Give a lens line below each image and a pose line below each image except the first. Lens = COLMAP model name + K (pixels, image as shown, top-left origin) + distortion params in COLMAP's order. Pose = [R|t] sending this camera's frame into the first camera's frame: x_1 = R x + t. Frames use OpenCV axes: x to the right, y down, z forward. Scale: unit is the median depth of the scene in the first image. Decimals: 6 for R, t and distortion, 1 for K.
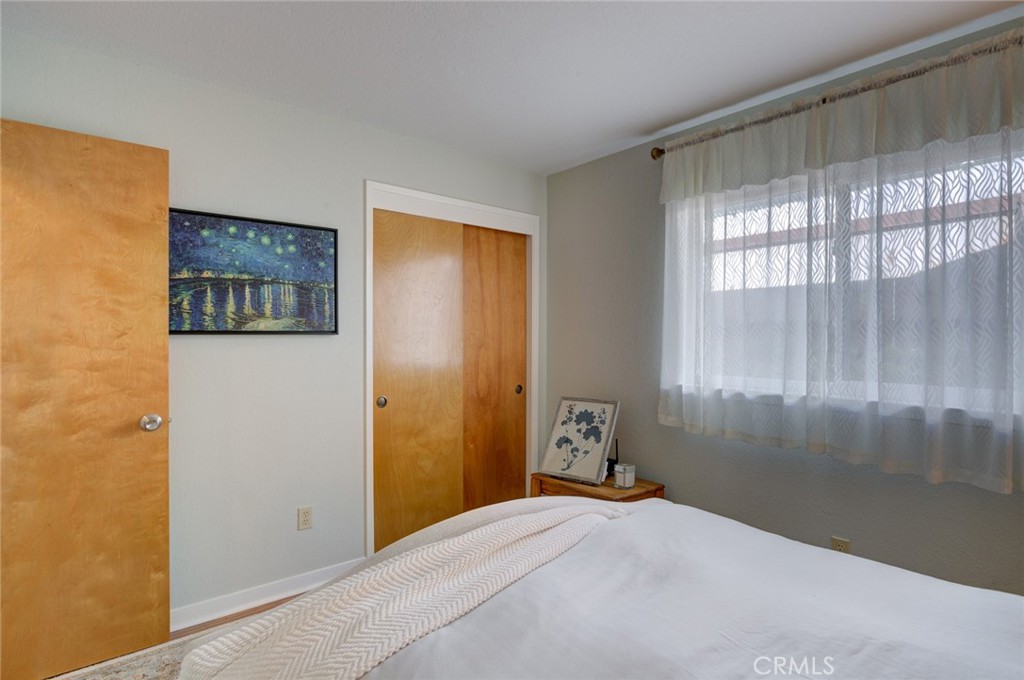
lens RADIAL K [[505.1, 0, 510.8], [0, 505.1, 341.8], [0, 0, 1]] dist [-0.018386, 0.006147]
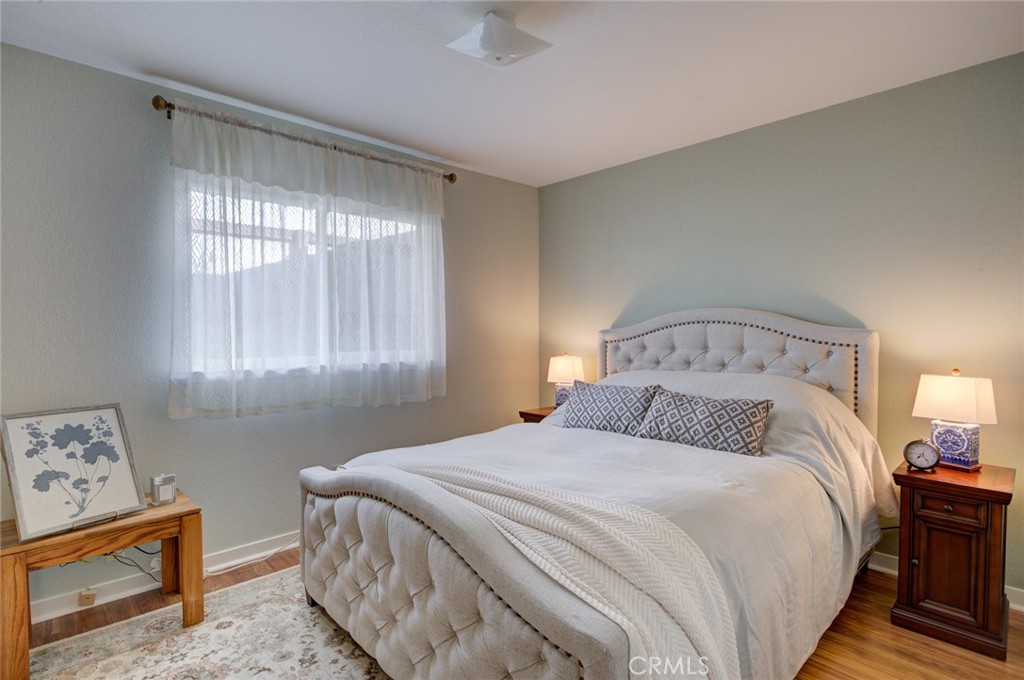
lens RADIAL K [[505.1, 0, 510.2], [0, 505.1, 338.3], [0, 0, 1]] dist [-0.018386, 0.006147]
pose [[-0.060932, -0.018406, 0.997972, -0.594400], [0.015378, 0.999694, 0.019377, 0.014904], [-0.998023, 0.016528, -0.060630, 0.466544]]
